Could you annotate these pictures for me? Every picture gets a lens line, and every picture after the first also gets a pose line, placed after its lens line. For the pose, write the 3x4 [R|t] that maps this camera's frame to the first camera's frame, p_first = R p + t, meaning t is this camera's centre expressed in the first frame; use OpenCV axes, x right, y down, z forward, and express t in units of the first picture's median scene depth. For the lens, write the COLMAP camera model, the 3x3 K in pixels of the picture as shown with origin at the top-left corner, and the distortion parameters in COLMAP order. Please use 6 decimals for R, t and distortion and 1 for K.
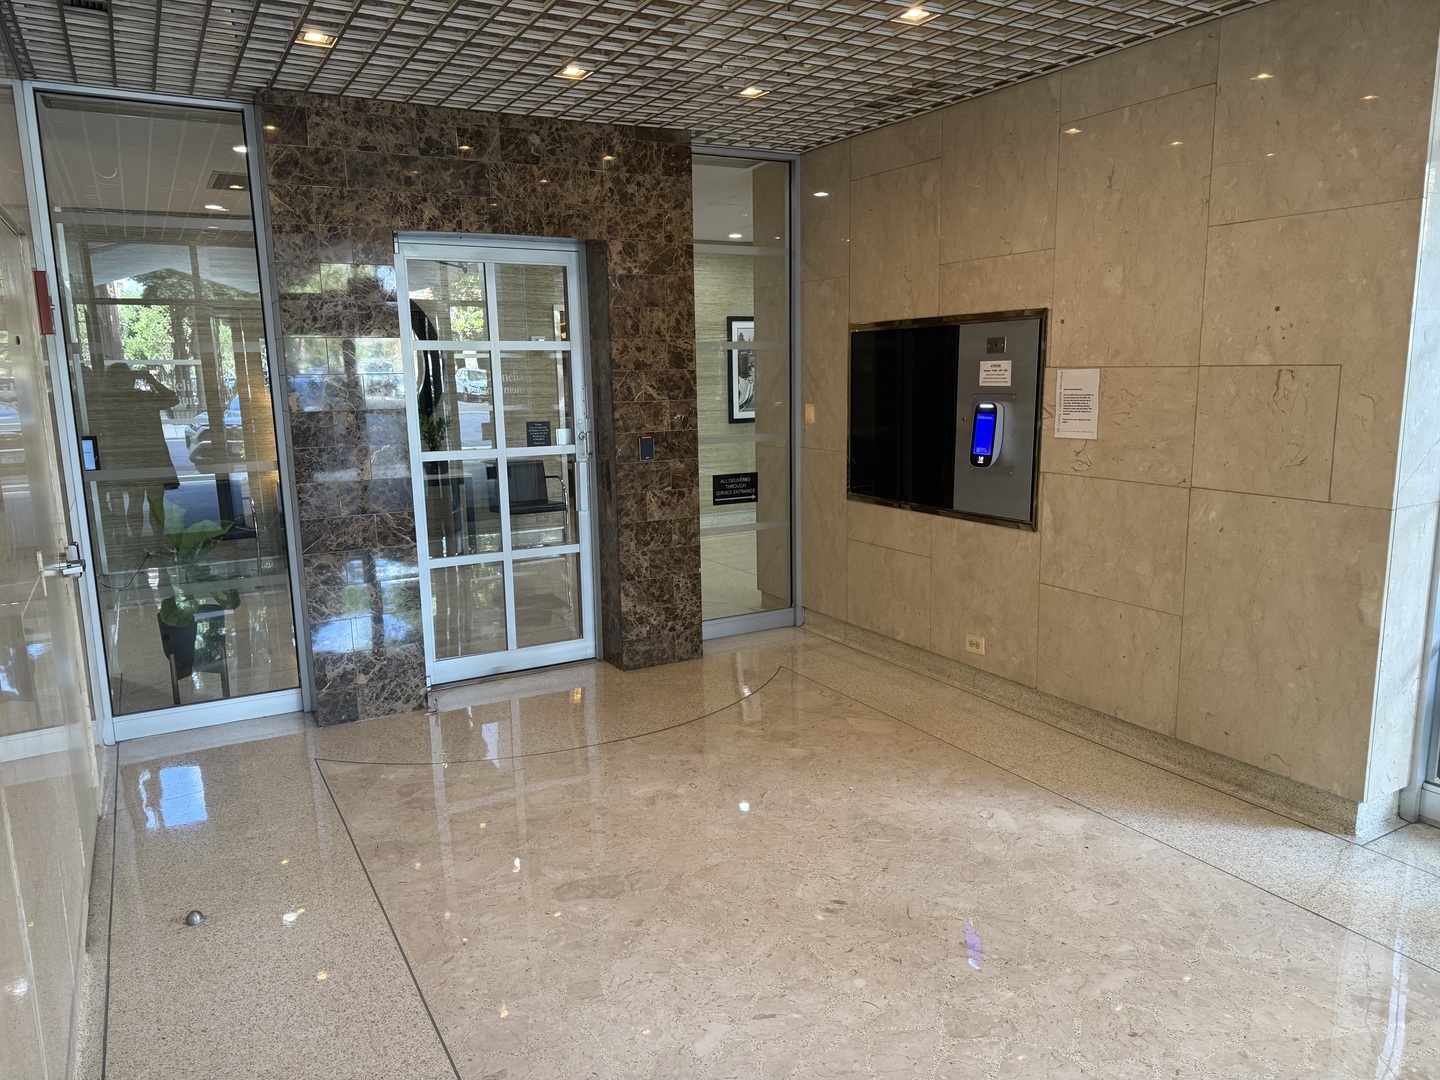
lens RADIAL K [[1019.1, 0, 718.3], [0, 1019.1, 532.7], [0, 0, 1]] dist [0.127422, -0.207538]
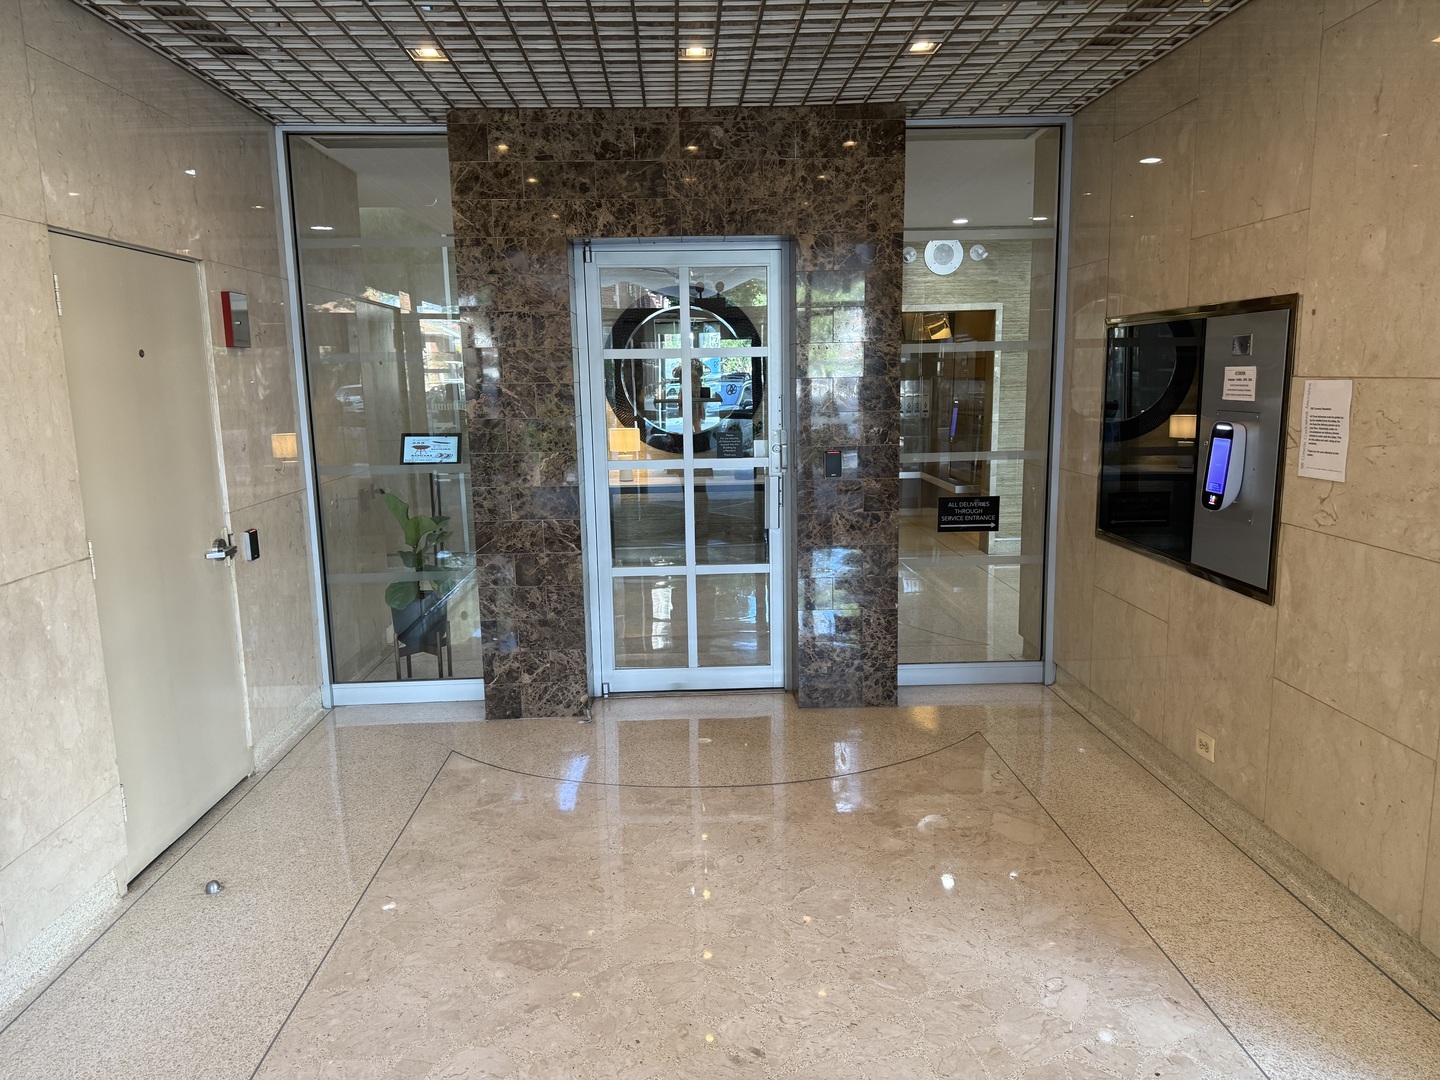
lens RADIAL K [[1029.3, 0, 638.7], [0, 1029.3, 538.7], [0, 0, 1]] dist [0.107456, -0.079959]
pose [[0.897249, 0.073243, -0.435407, 0.201941], [-0.072560, 0.997198, 0.018220, -0.025129], [0.435521, 0.015246, 0.900049, 0.126503]]
